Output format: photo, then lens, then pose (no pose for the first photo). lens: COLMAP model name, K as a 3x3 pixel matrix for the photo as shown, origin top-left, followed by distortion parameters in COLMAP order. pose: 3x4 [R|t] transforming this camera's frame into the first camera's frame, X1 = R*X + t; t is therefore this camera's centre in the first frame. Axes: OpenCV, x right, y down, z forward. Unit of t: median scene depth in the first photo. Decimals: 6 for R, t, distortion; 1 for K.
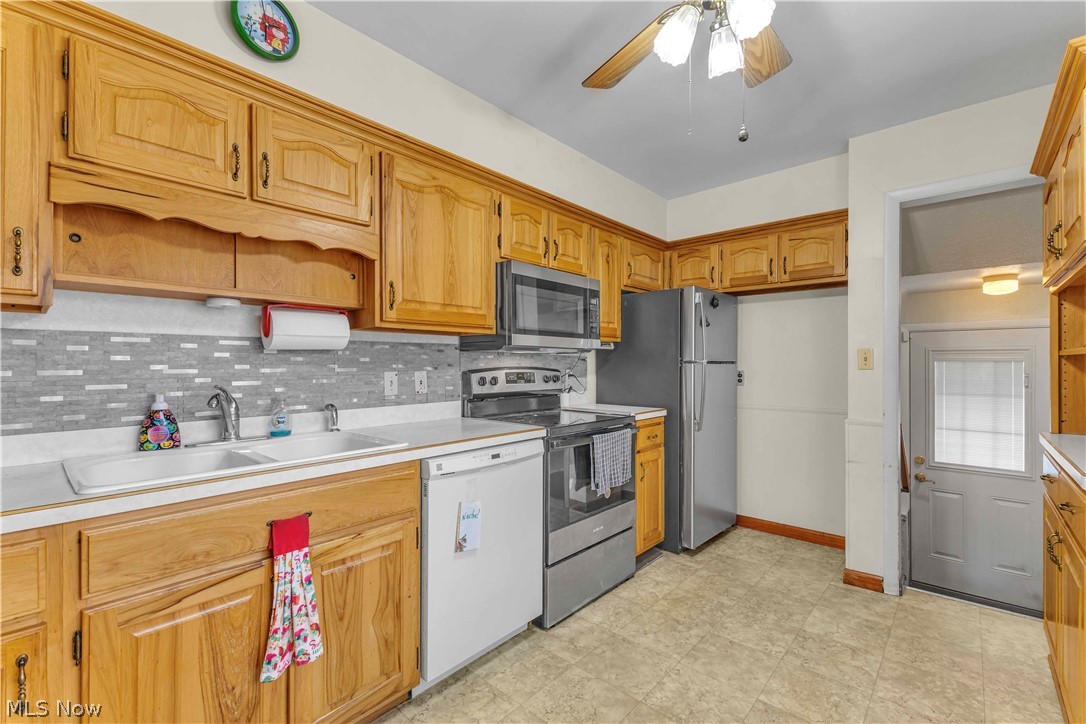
lens RADIAL K [[472.3, 0, 548.7], [0, 472.3, 366.5], [0, 0, 1]] dist [0.013388, -0.002885]
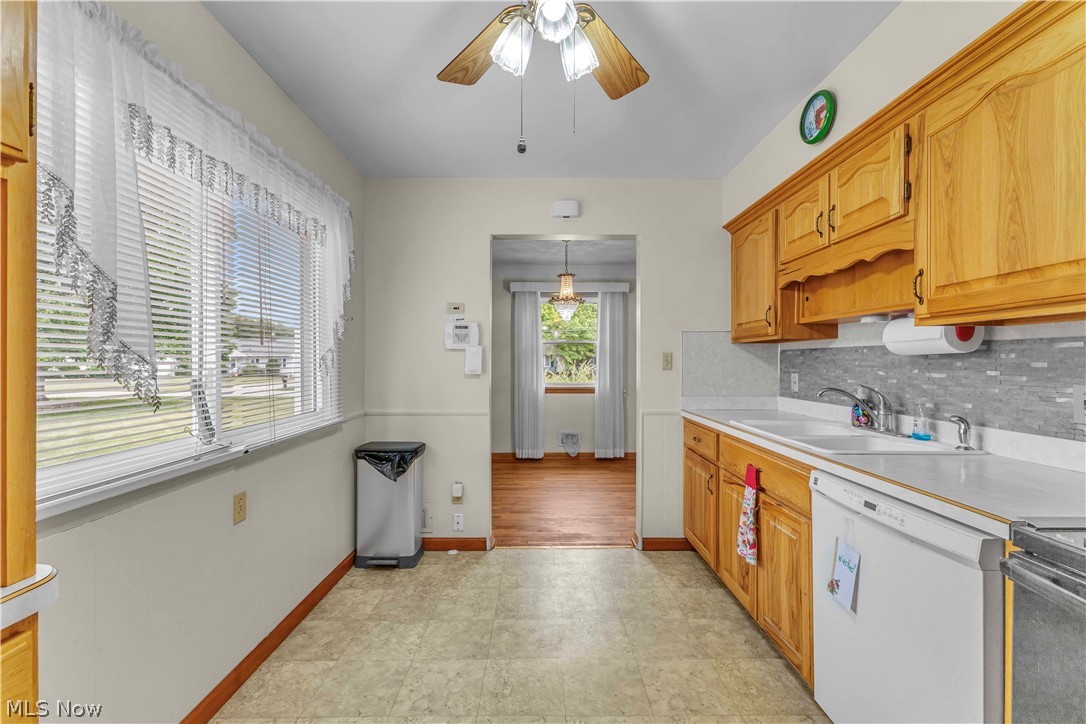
lens RADIAL K [[472.3, 0, 544.0], [0, 472.3, 363.7], [0, 0, 1]] dist [0.013388, -0.002885]
pose [[-0.745979, 0.004884, -0.665952, 0.562976], [-0.004118, 0.999920, 0.011947, -0.019784], [0.665957, 0.011655, -0.745899, 0.951335]]
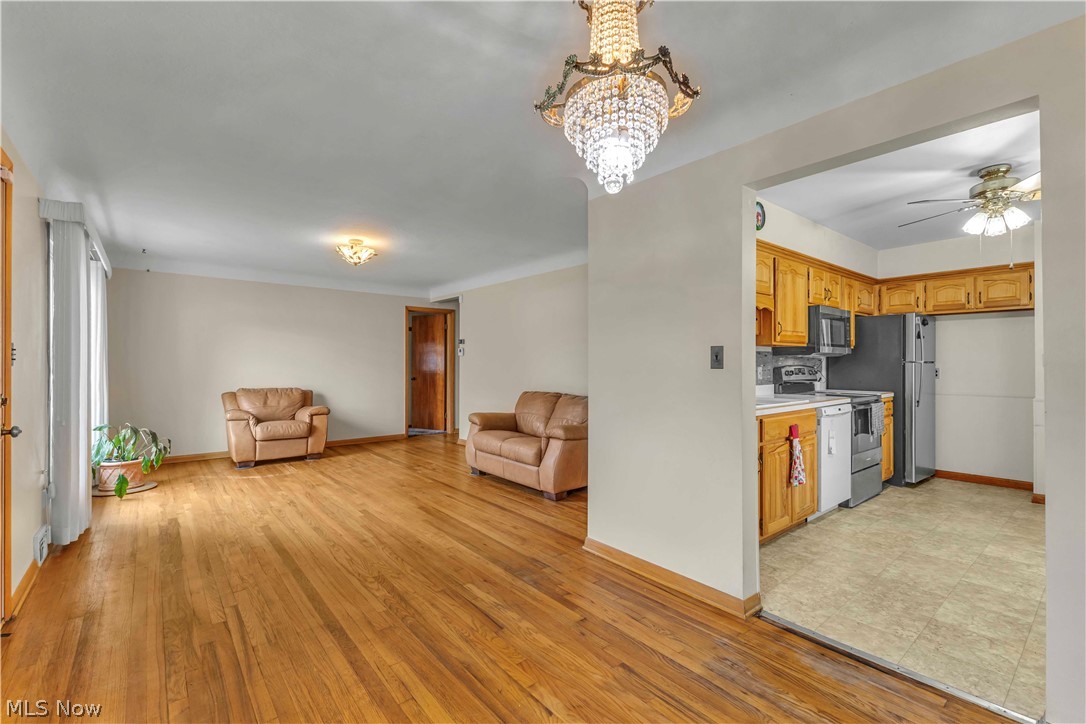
lens RADIAL K [[472.3, 0, 539.2], [0, 472.3, 365.9], [0, 0, 1]] dist [0.013388, -0.002885]
pose [[0.986671, 0.004608, -0.162665, -0.819031], [-0.004312, 0.999988, 0.002172, 0.005415], [0.162673, -0.001442, 0.986679, -0.924163]]
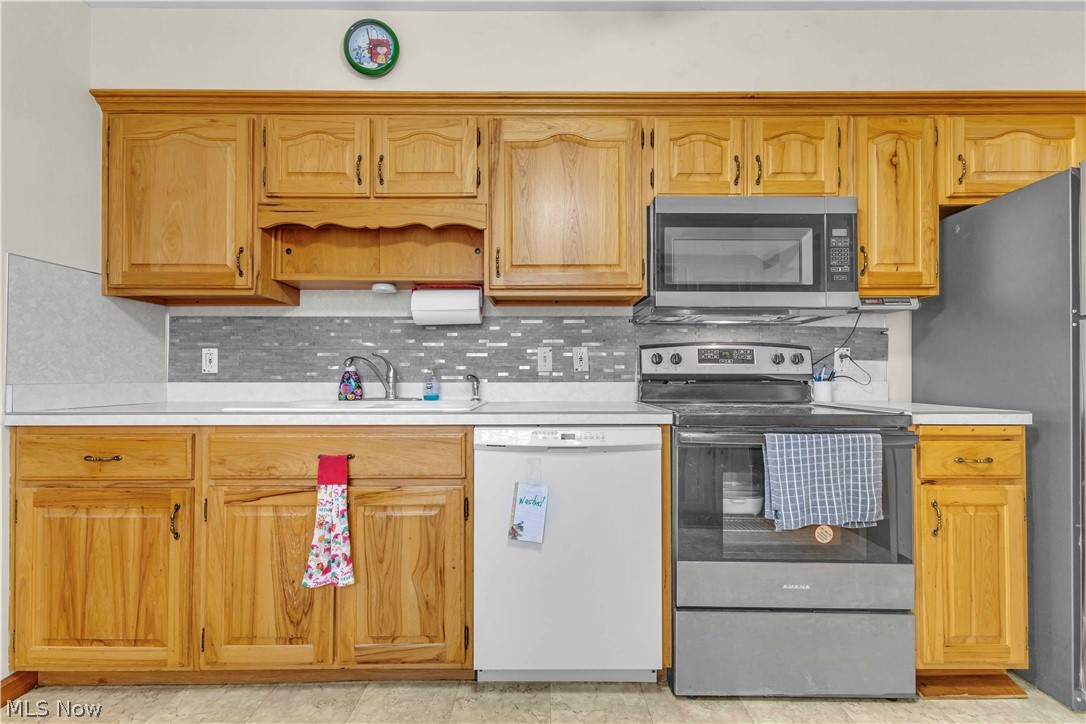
lens RADIAL K [[472.3, 0, 540.1], [0, 472.3, 371.5], [0, 0, 1]] dist [0.013388, -0.002885]
pose [[0.664184, -0.007307, -0.747533, 0.365675], [-0.004256, 0.999899, -0.013555, 0.071159], [0.747557, 0.012185, 0.664086, 0.338044]]
